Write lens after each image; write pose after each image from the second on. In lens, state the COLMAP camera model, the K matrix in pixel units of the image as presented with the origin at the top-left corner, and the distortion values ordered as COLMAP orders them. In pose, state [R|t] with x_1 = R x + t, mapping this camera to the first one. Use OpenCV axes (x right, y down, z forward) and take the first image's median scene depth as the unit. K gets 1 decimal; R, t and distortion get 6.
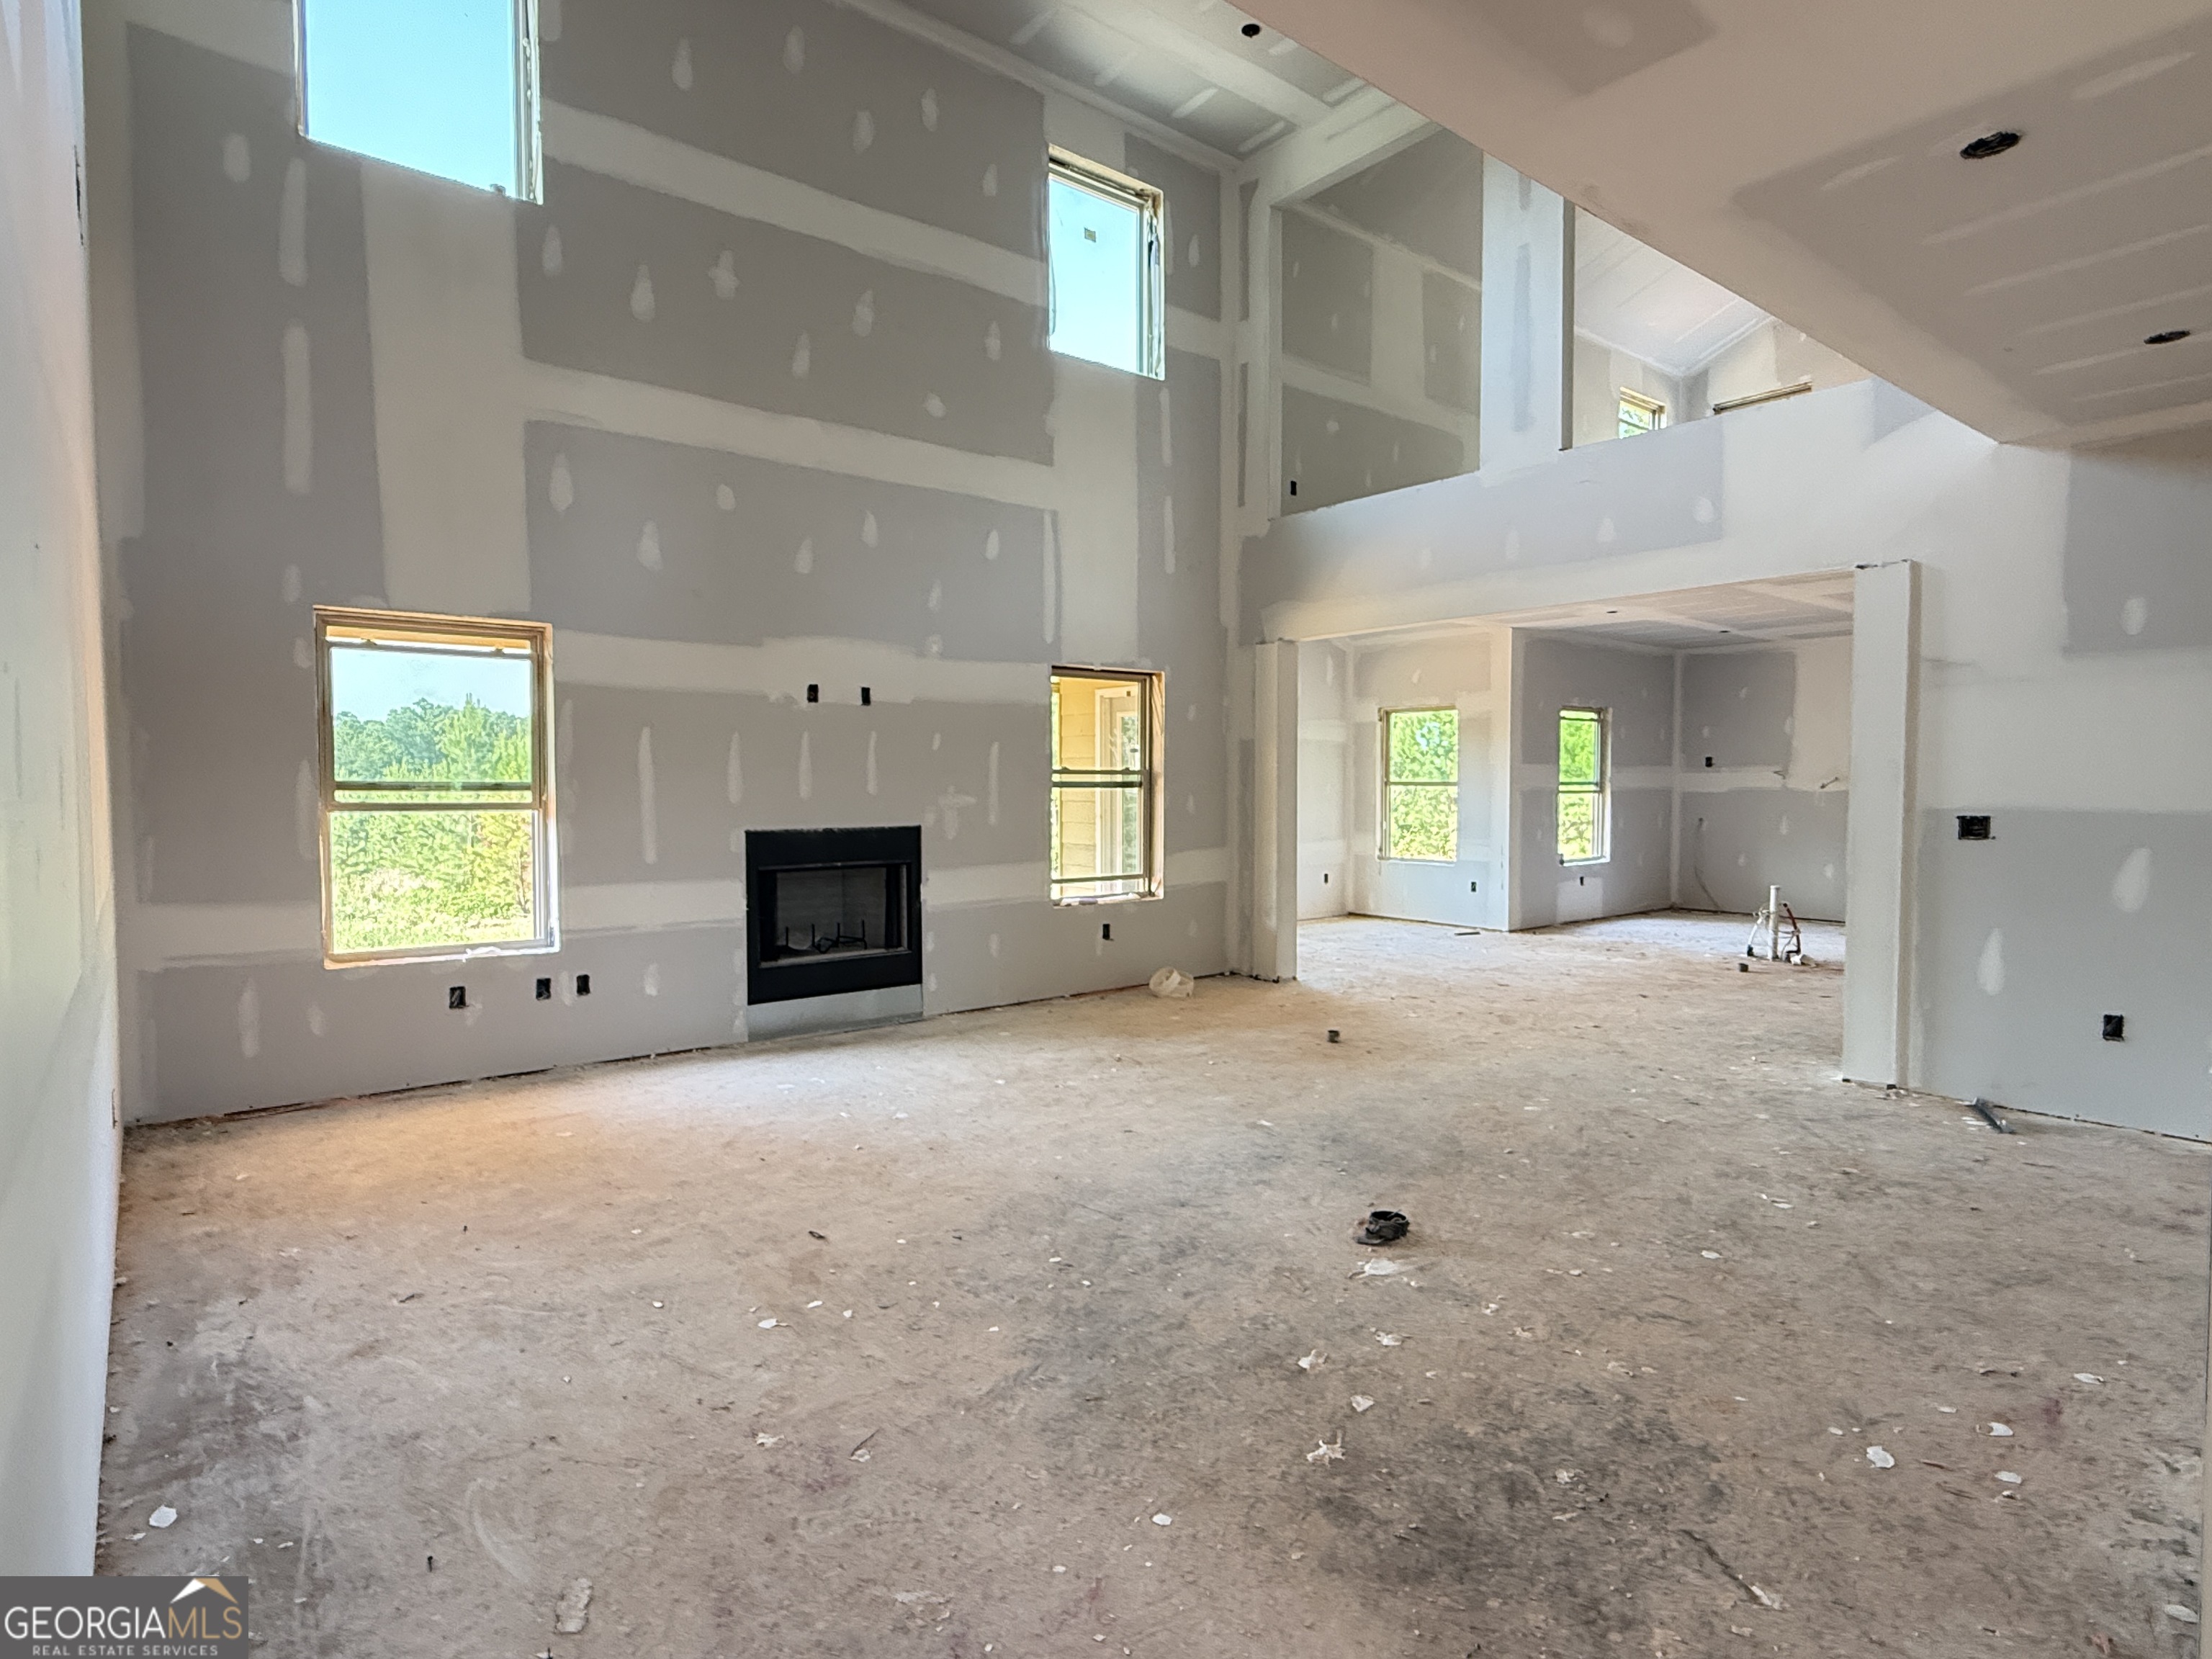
lens RADIAL K [[1183.0, 0, 1108.2], [0, 1183.0, 832.5], [0, 0, 1]] dist [0.000701, 0.000633]
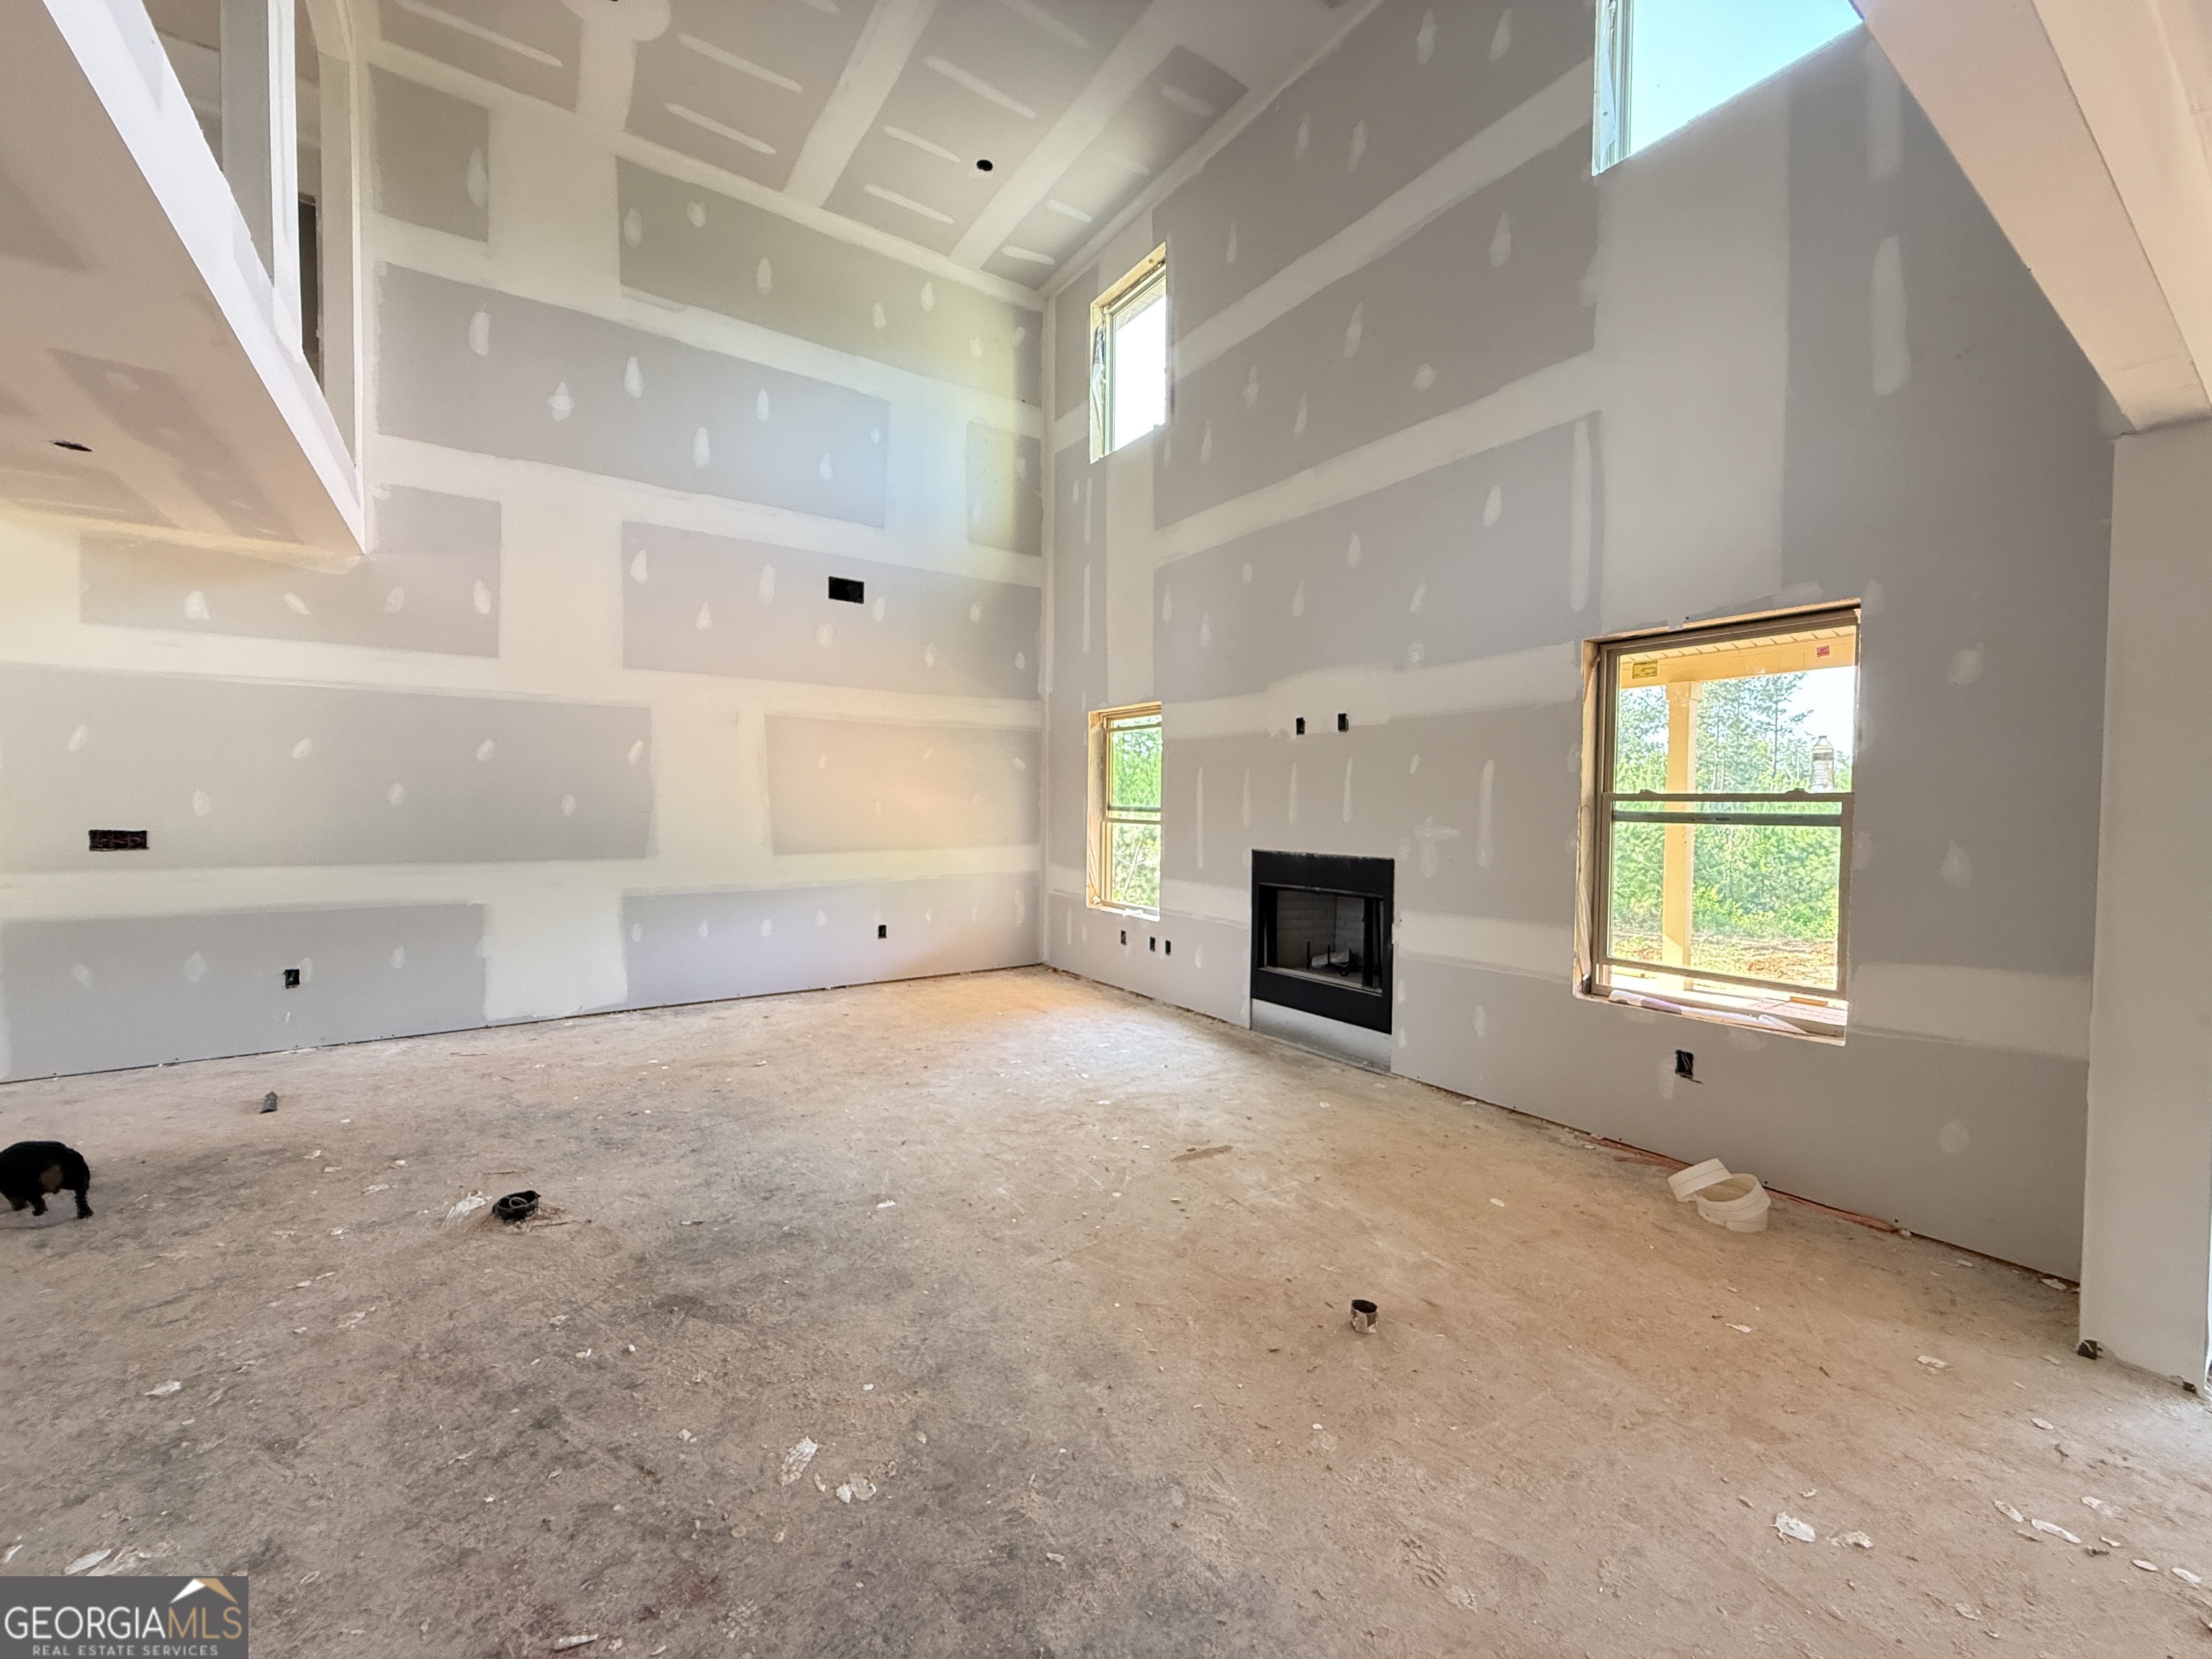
lens RADIAL K [[878.9, 0, 1104.4], [0, 878.9, 829.4], [0, 0, 1]] dist [-0.000736, 0.000491]
pose [[-0.082514, 0.028320, -0.996187, 0.516151], [-0.050163, 0.998211, 0.032532, -0.038209], [0.995327, 0.052656, -0.080946, 0.824231]]
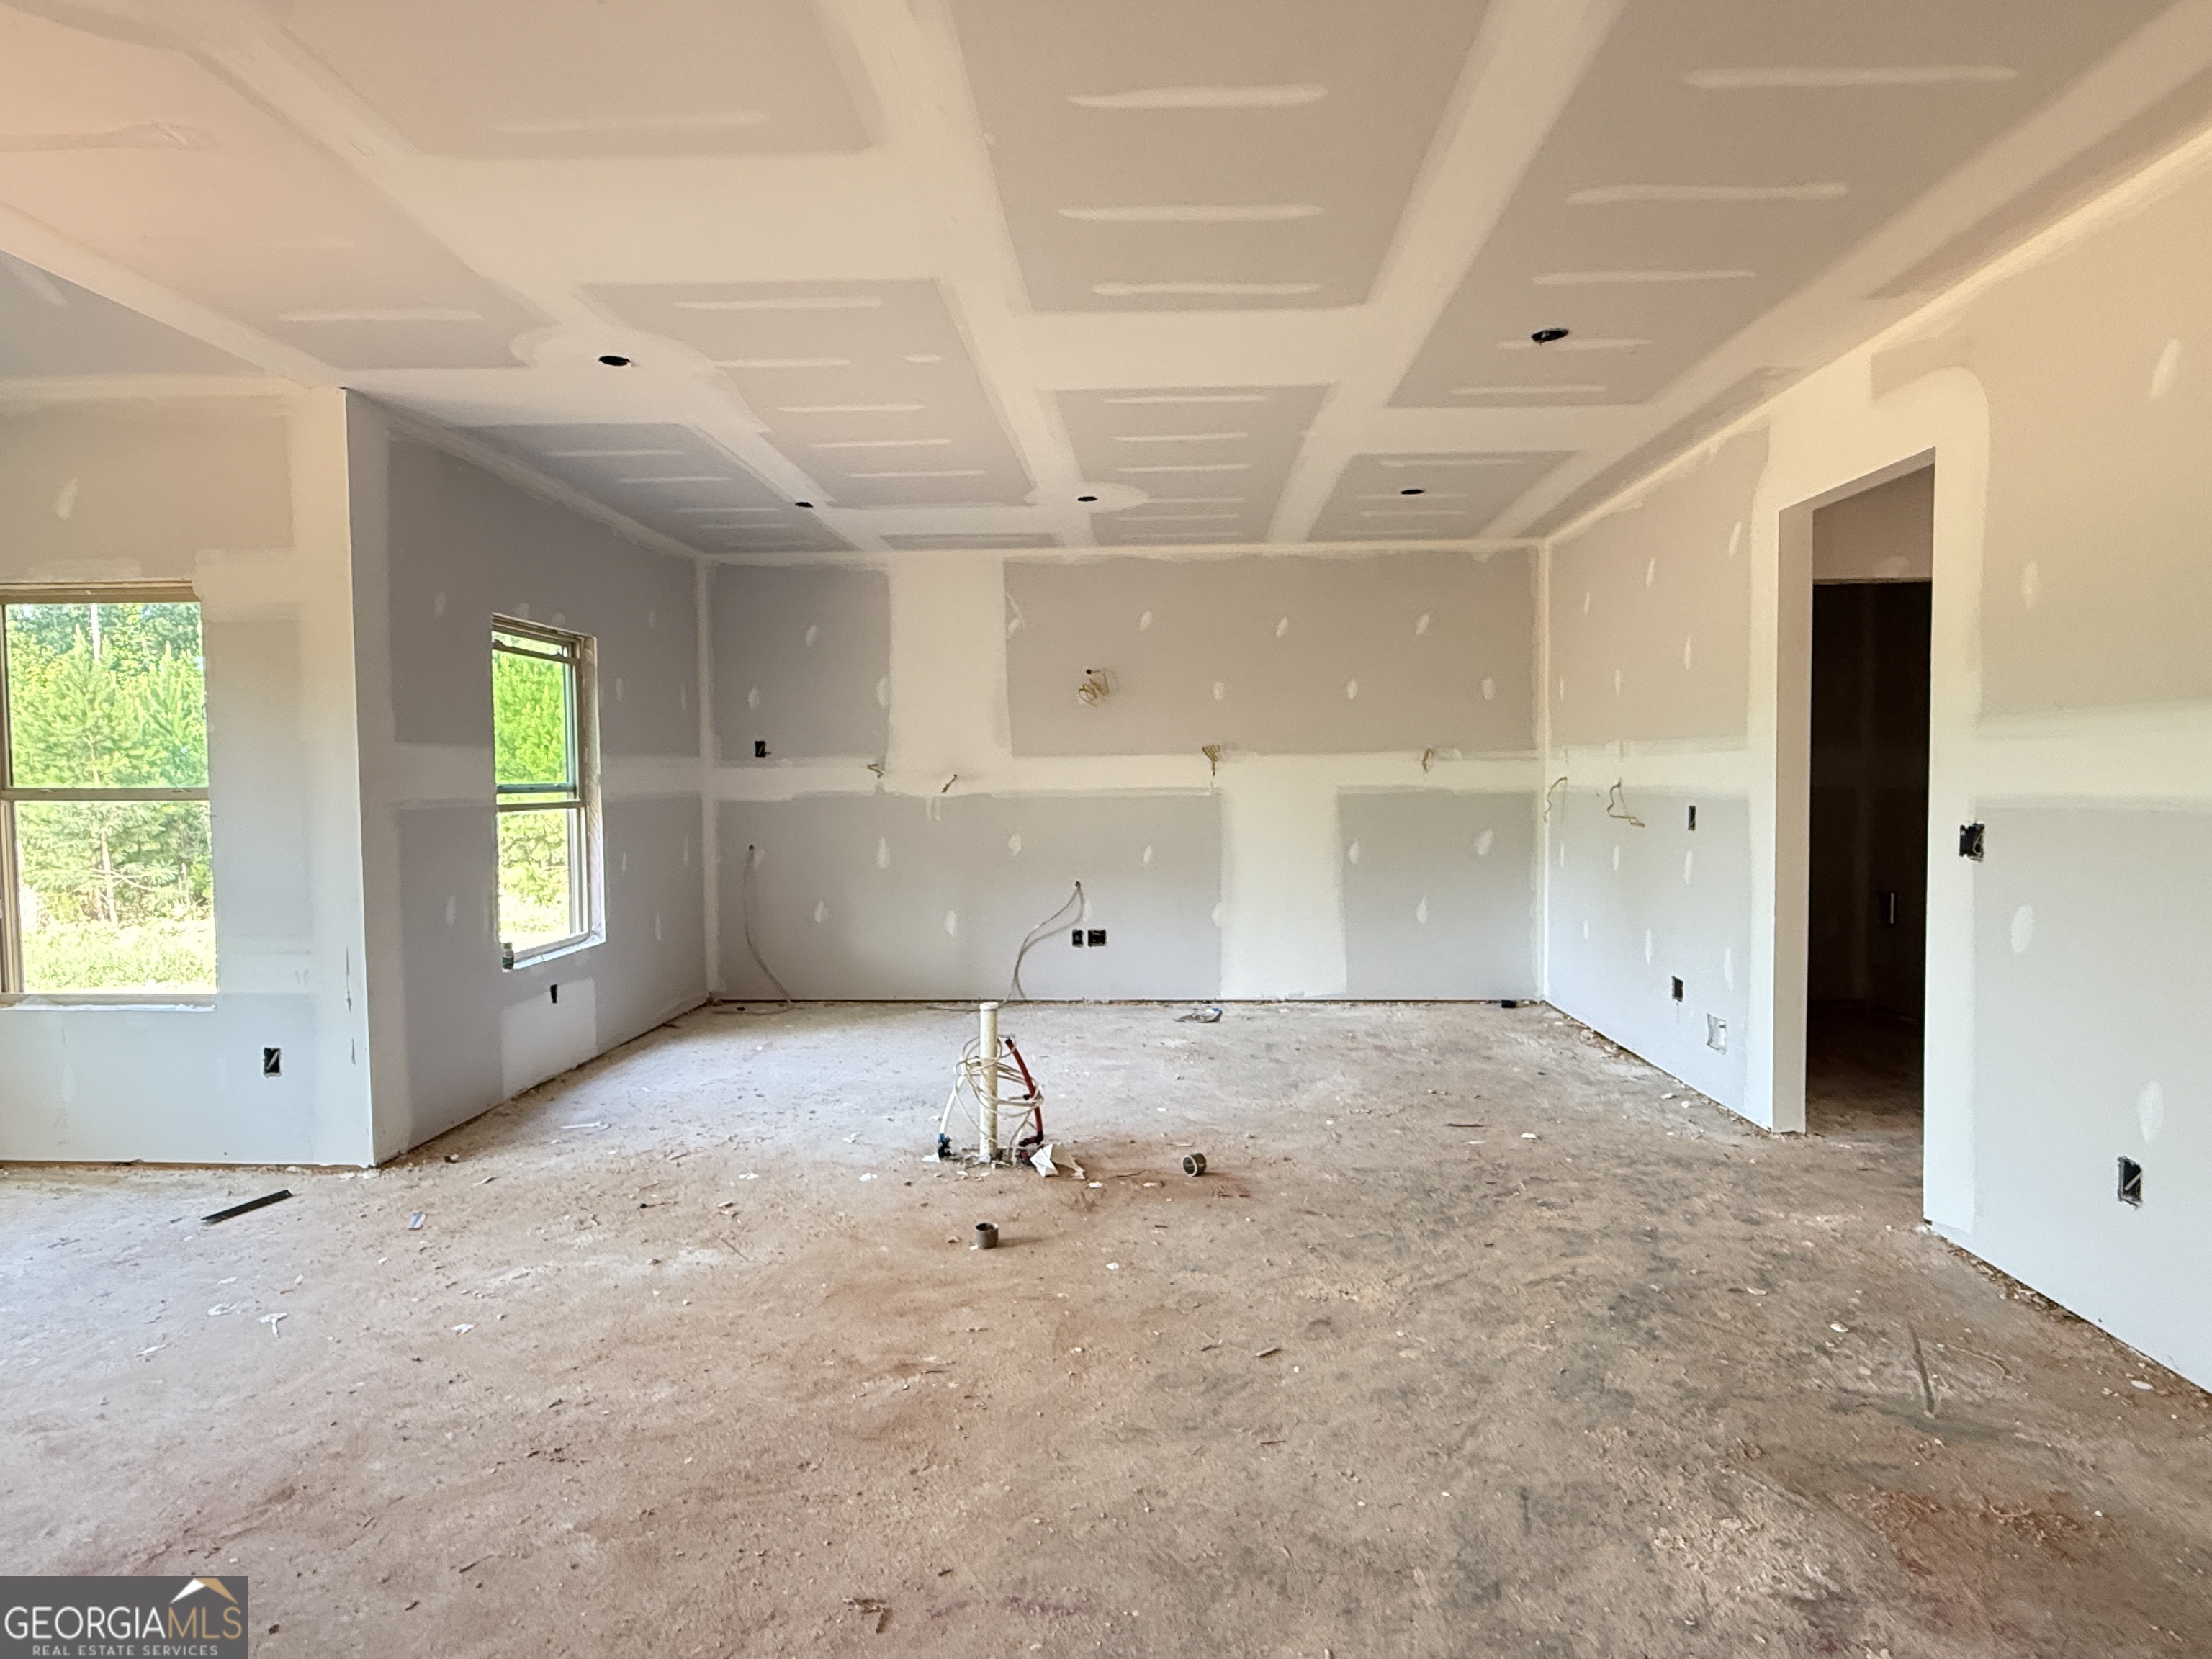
lens RADIAL K [[1183.0, 0, 1110.3], [0, 1183.0, 830.3], [0, 0, 1]] dist [0.000701, 0.000633]
pose [[0.664652, -0.037705, 0.746201, 0.328392], [0.040003, 0.999089, 0.014852, -0.037791], [-0.746081, 0.019979, 0.665555, 0.860997]]
